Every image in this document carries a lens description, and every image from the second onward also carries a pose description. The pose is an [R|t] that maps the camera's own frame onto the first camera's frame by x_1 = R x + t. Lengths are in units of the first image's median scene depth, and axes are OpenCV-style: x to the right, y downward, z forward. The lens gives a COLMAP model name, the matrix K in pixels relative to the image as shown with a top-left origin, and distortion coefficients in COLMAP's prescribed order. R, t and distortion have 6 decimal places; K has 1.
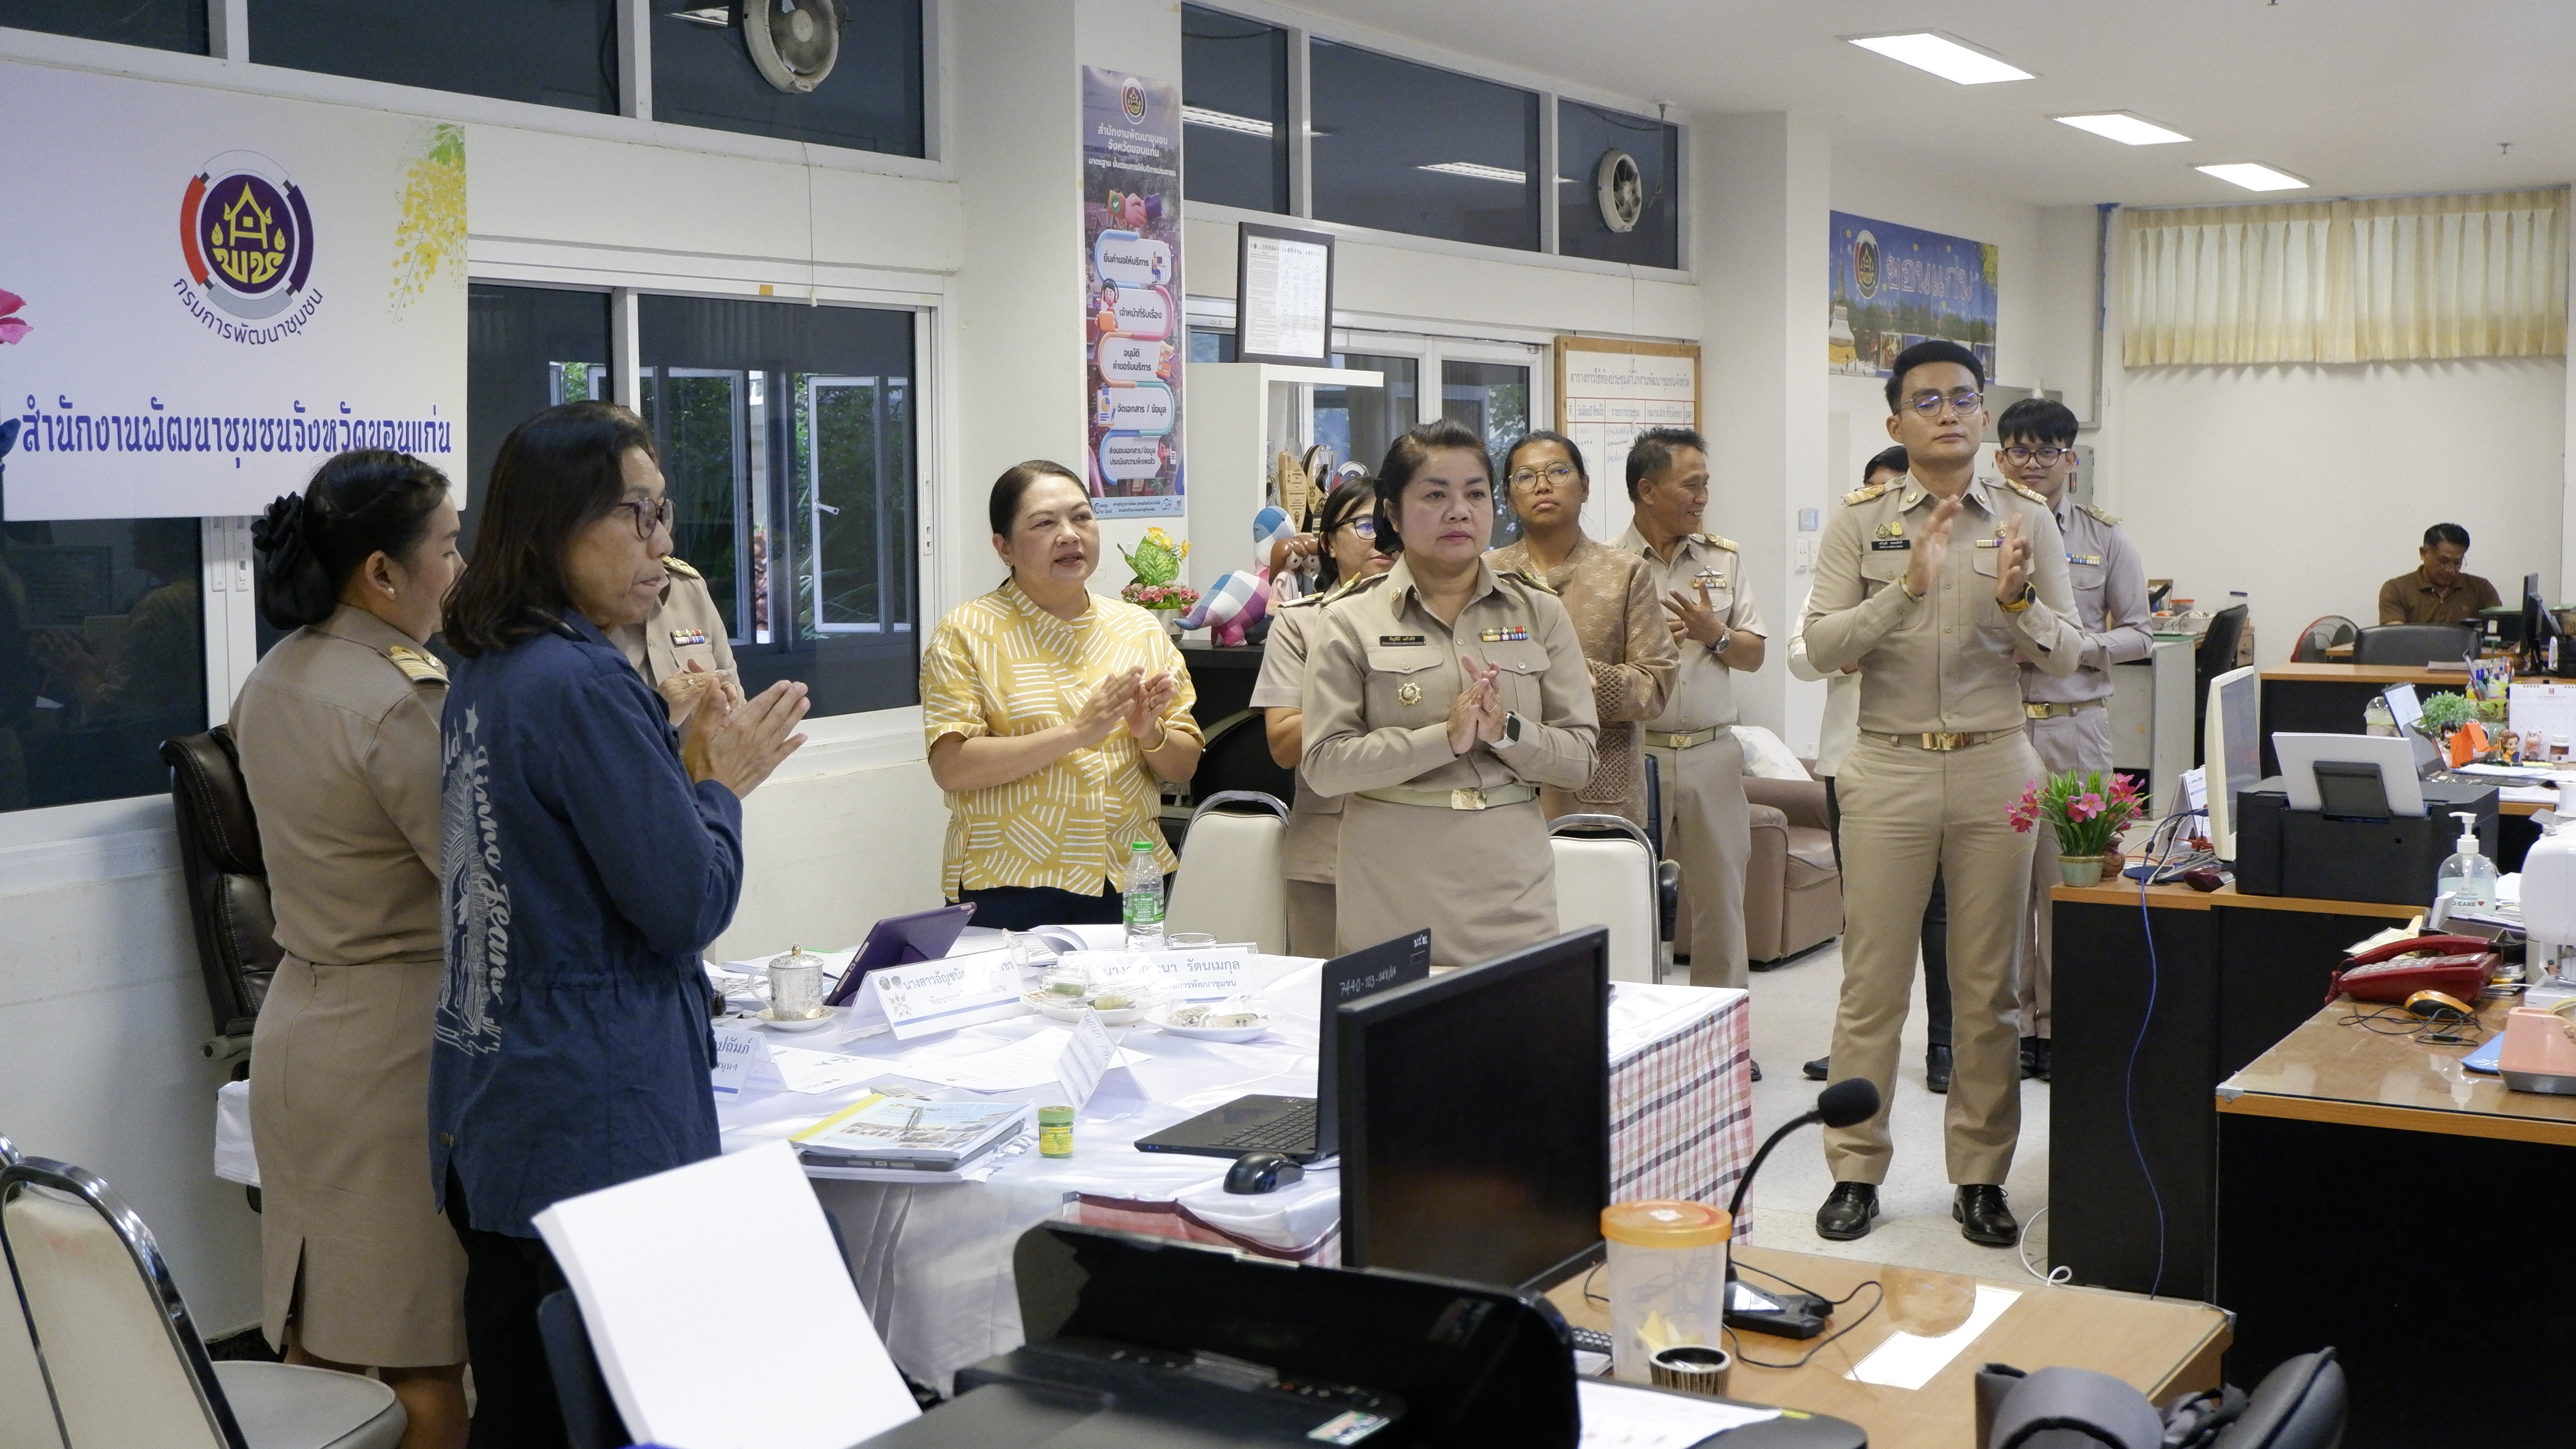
lens RADIAL K [[3006.8, 0, 1288.0], [0, 3006.8, 724.5], [0, 0, 1]] dist [0.015050, 0.003972]
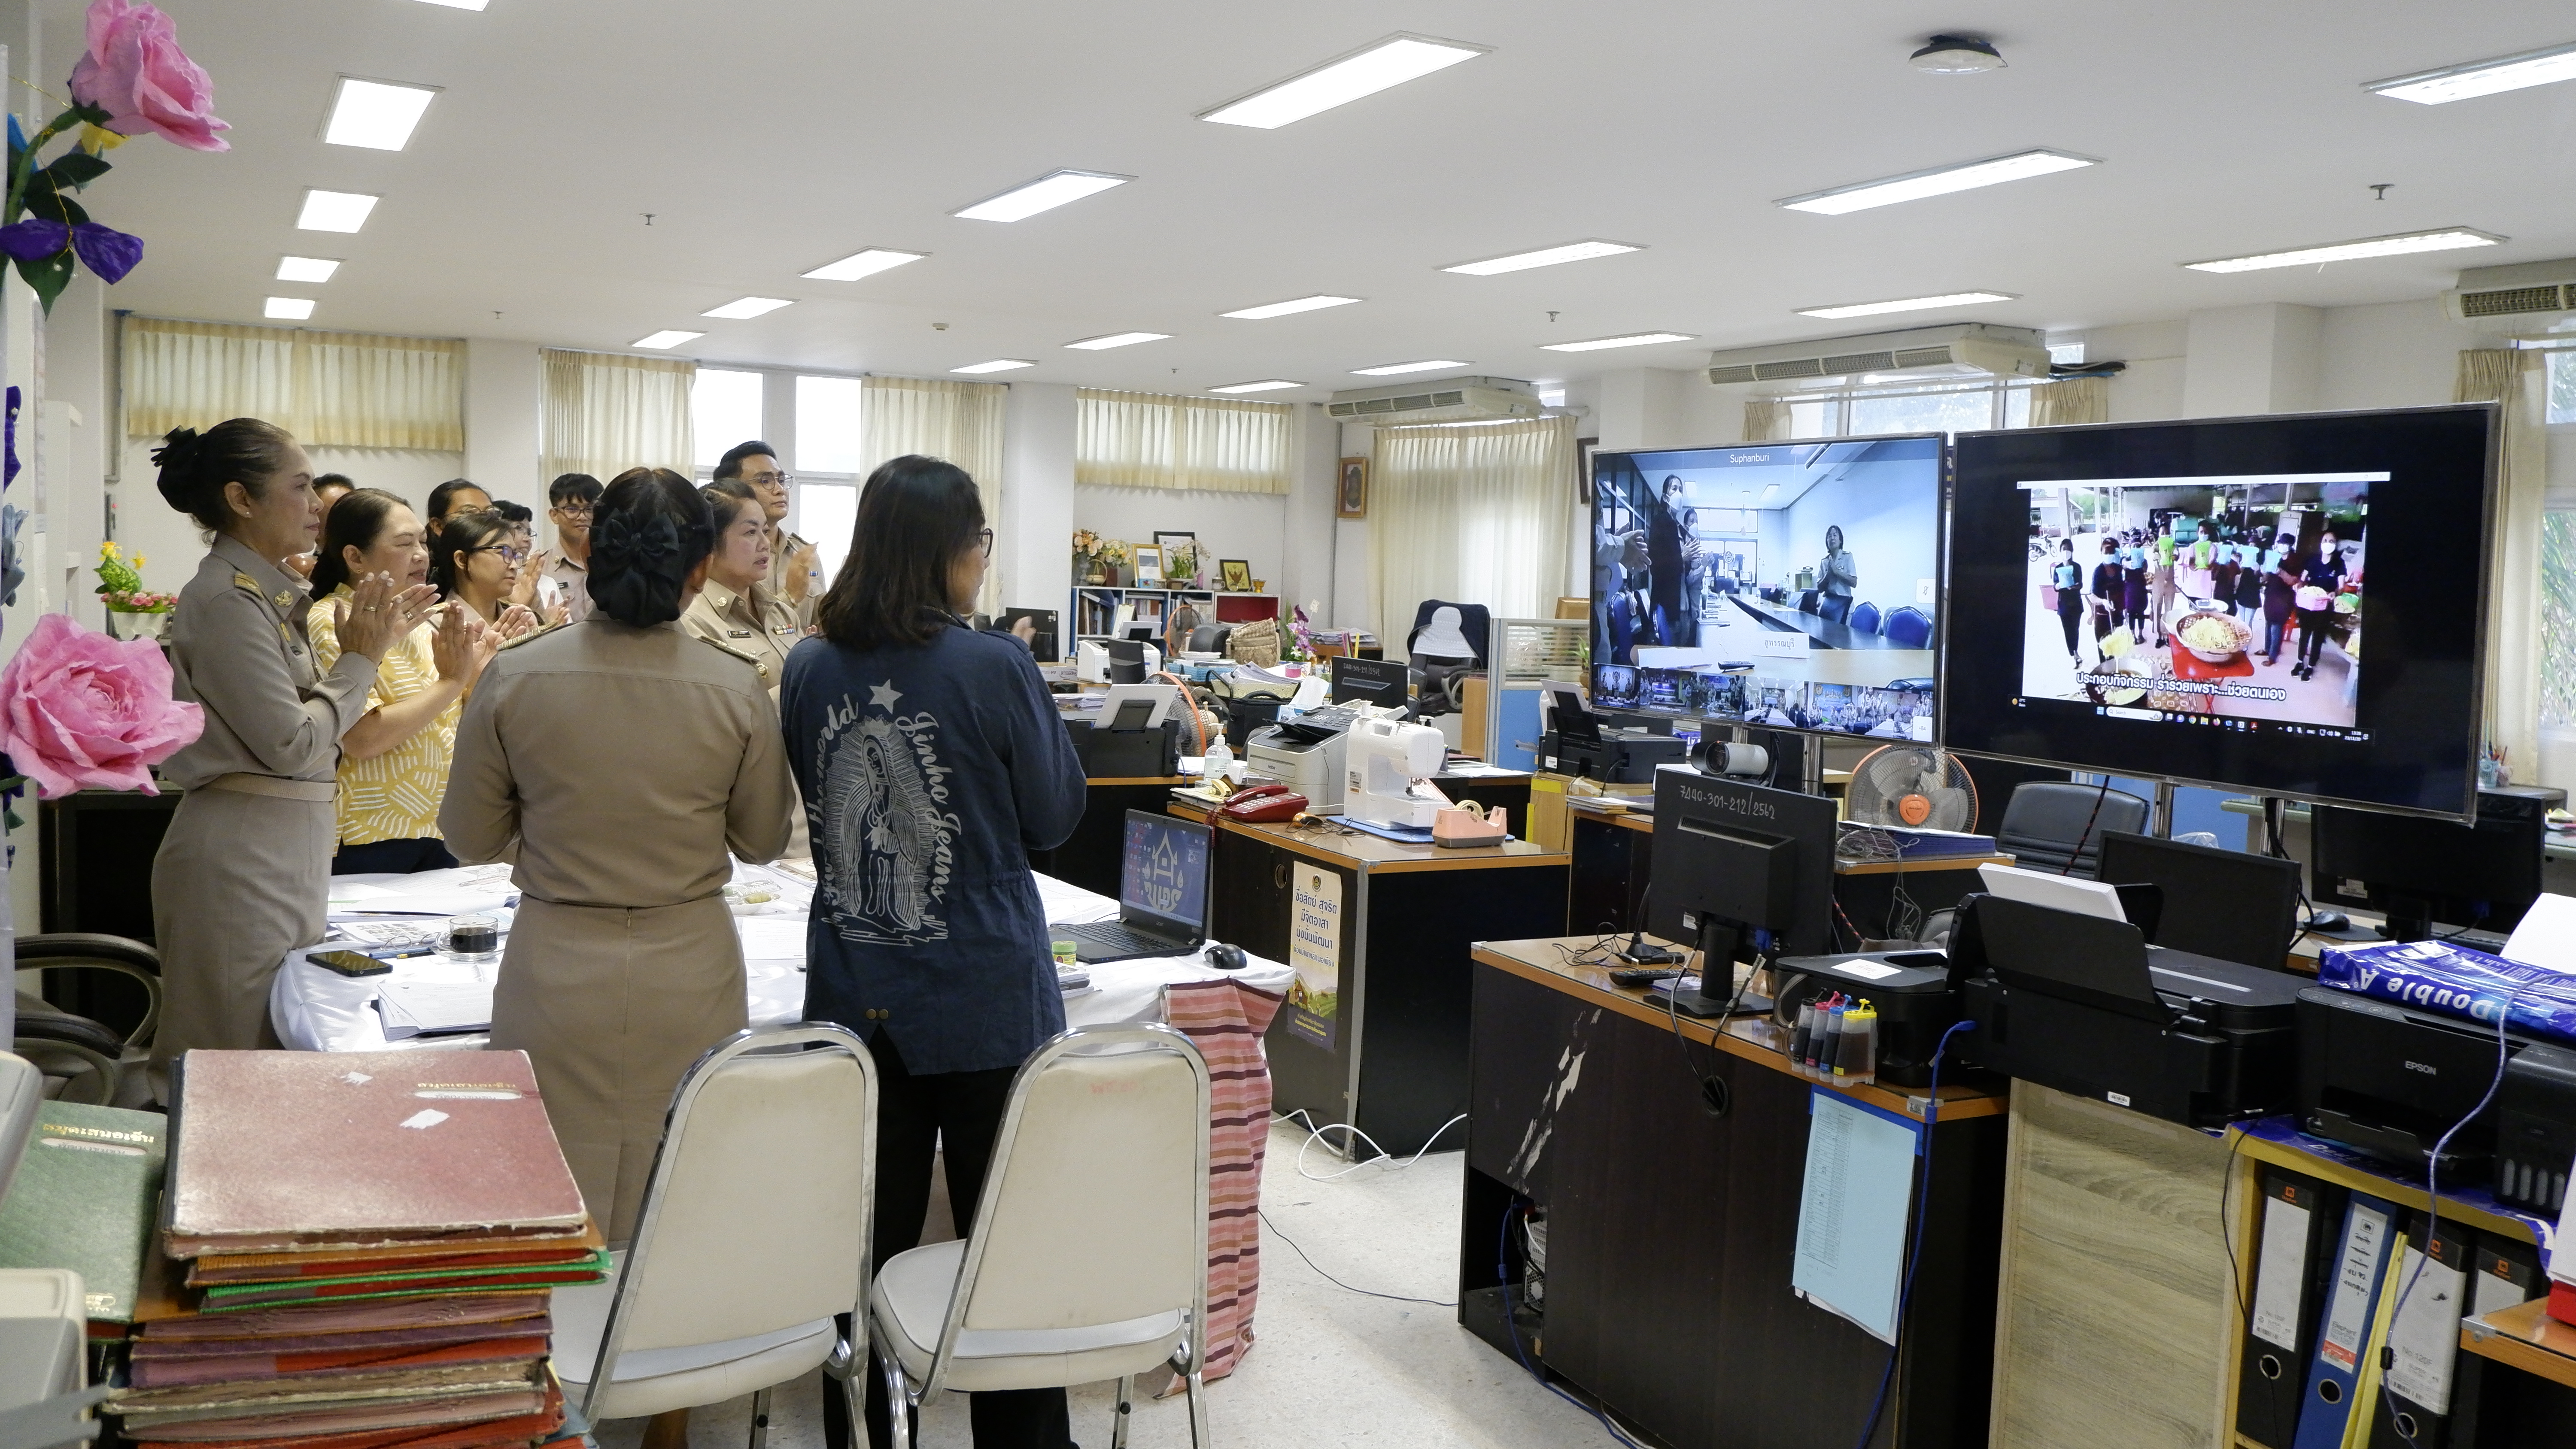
lens RADIAL K [[2069.5, 0, 1288.0], [0, 2069.5, 724.5], [0, 0, 1]] dist [0.000856, -0.000084]
pose [[0.545535, -0.041484, 0.837060, -0.301891], [0.031831, 0.999079, 0.028769, -0.002799], [-0.837483, 0.010950, 0.546354, 0.115644]]
